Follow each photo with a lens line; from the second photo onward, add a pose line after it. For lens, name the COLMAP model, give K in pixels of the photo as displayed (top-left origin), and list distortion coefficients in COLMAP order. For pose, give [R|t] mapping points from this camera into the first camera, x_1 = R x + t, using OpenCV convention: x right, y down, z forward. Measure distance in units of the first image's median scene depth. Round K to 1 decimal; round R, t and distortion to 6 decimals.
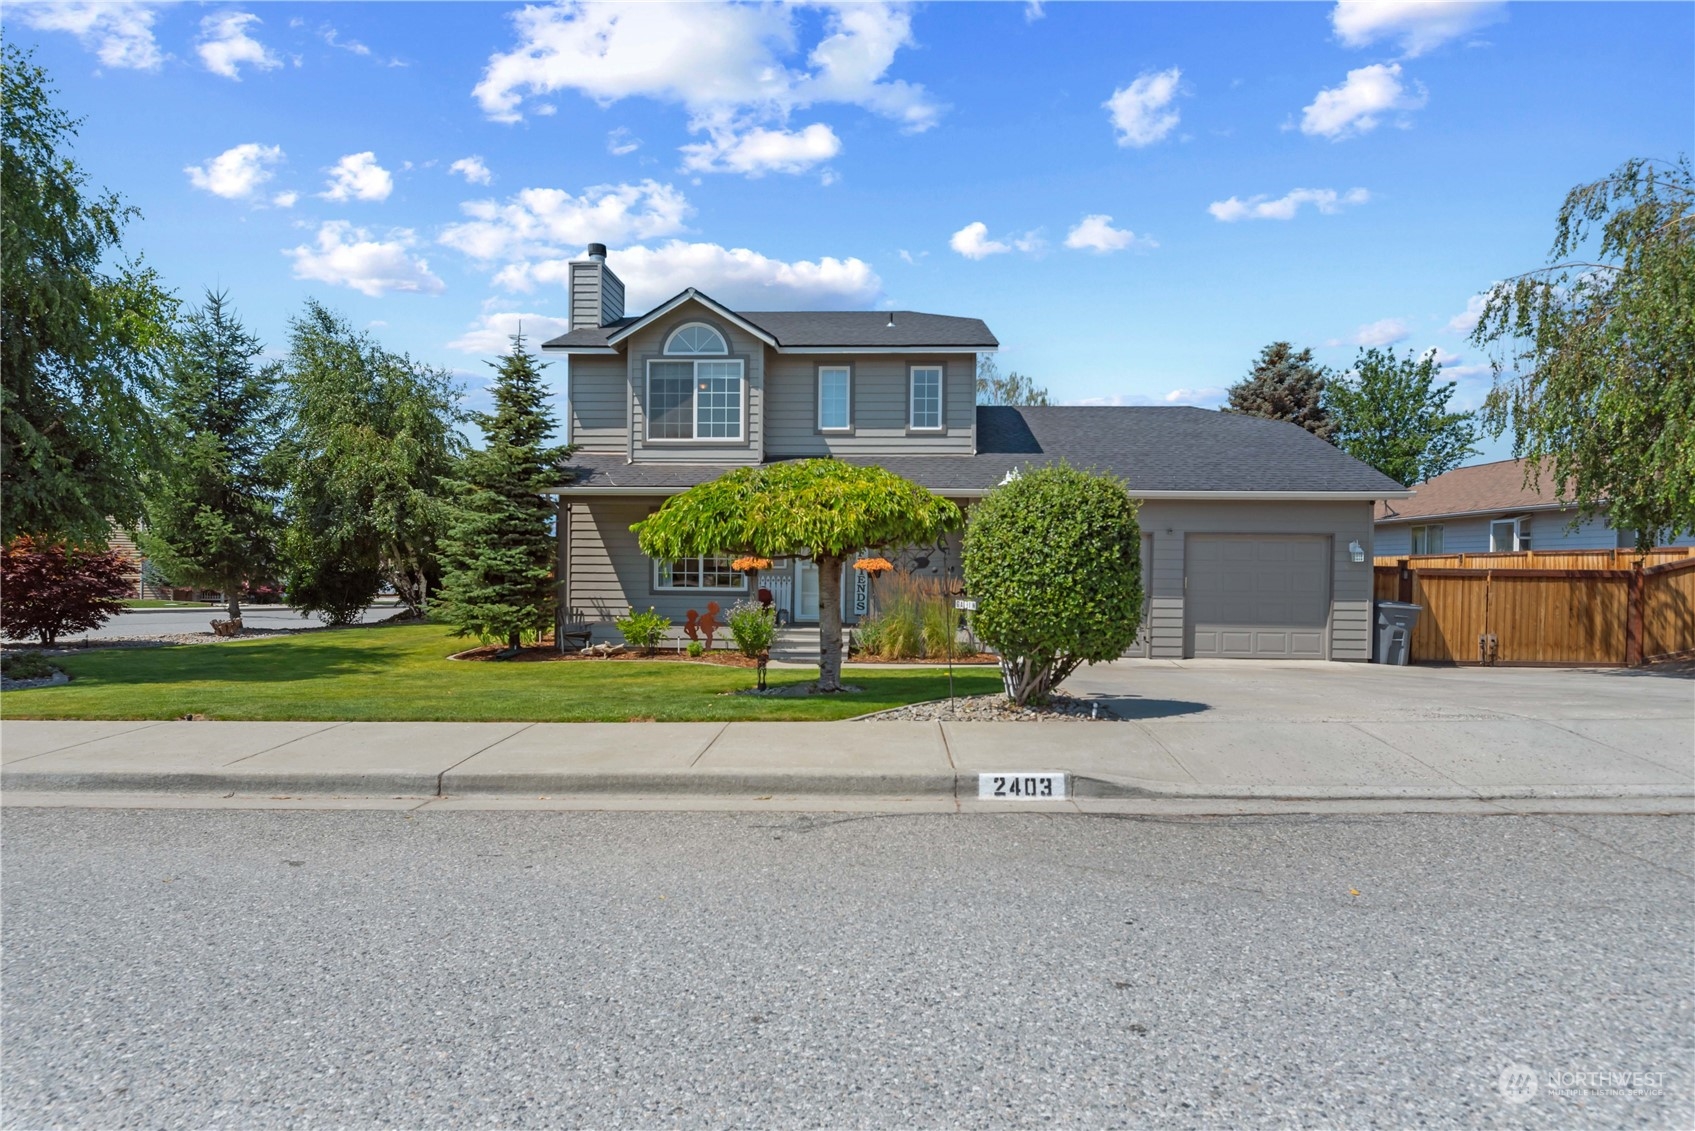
lens RADIAL K [[931.7, 0, 847.5], [0, 931.7, 565.5], [0, 0, 1]] dist [0.000317, -0.000350]
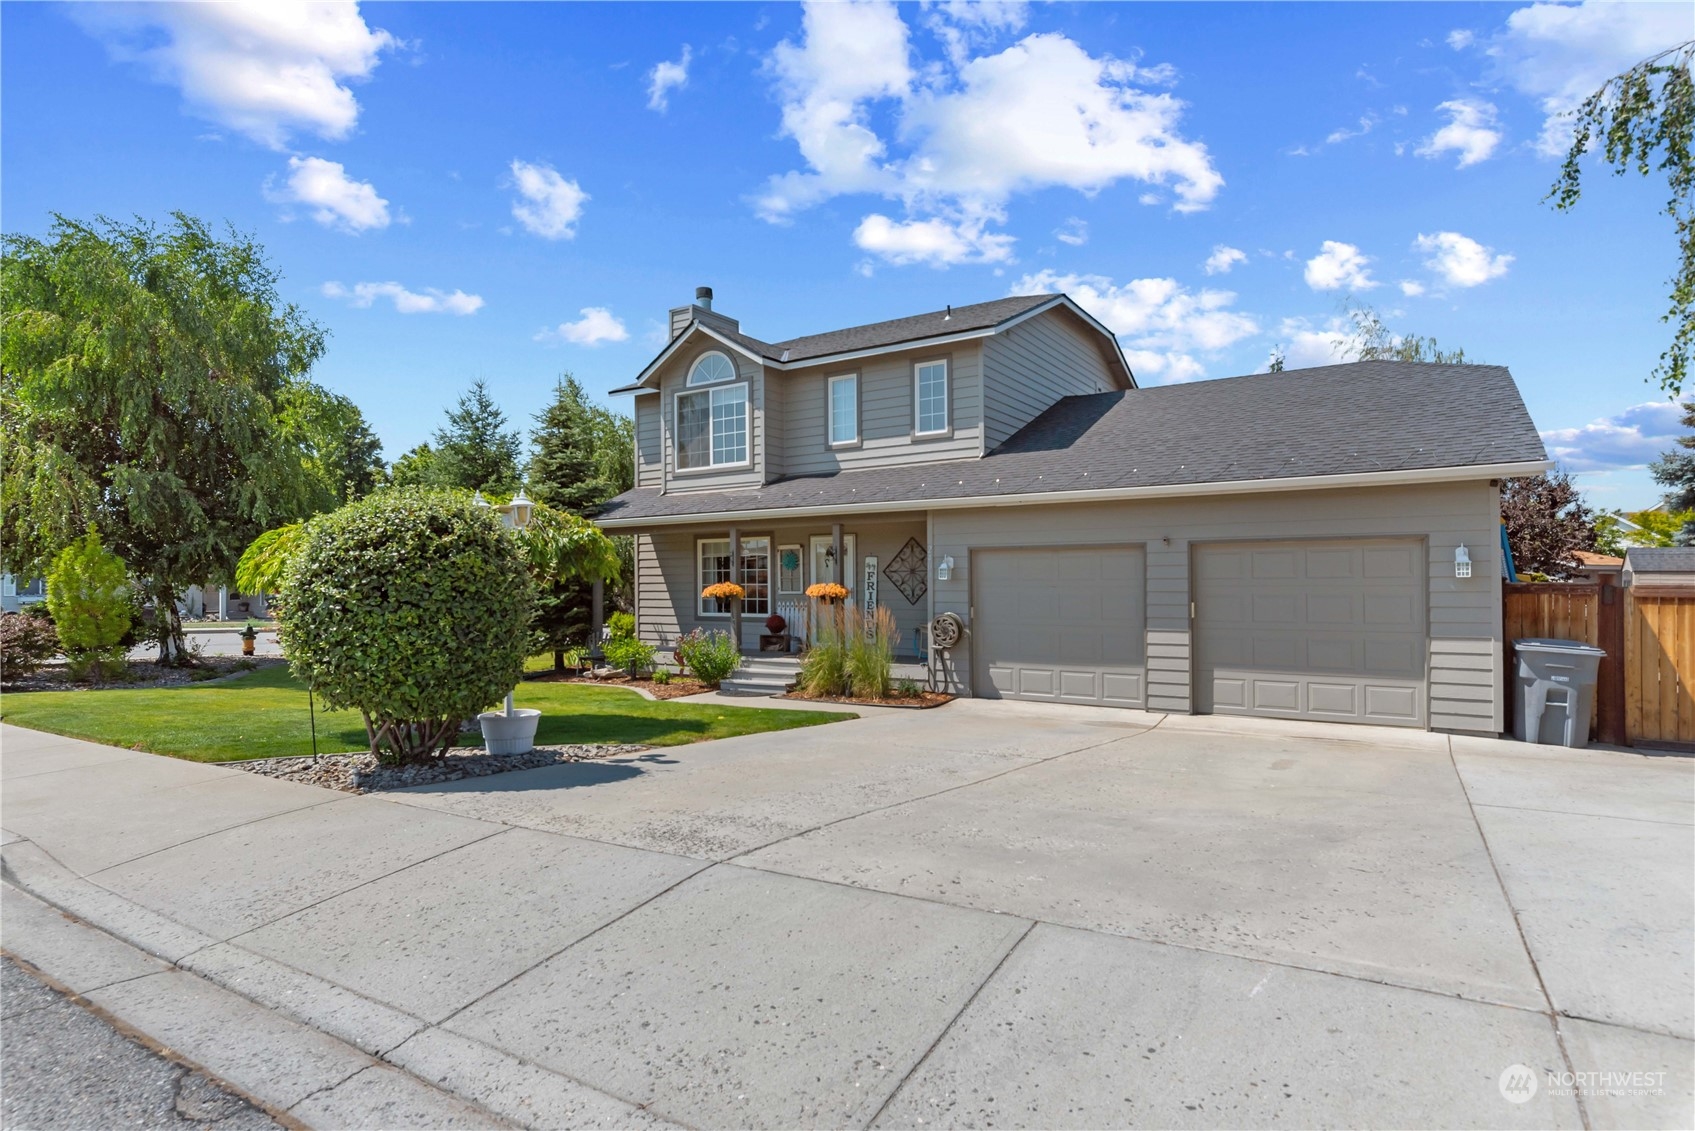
lens RADIAL K [[931.7, 0, 847.5], [0, 931.7, 565.5], [0, 0, 1]] dist [0.000317, -0.000350]
pose [[0.848571, -0.024126, -0.528532, 0.491981], [0.014615, 0.999647, -0.022167, -0.004071], [0.528880, 0.011086, 0.848624, 0.223503]]
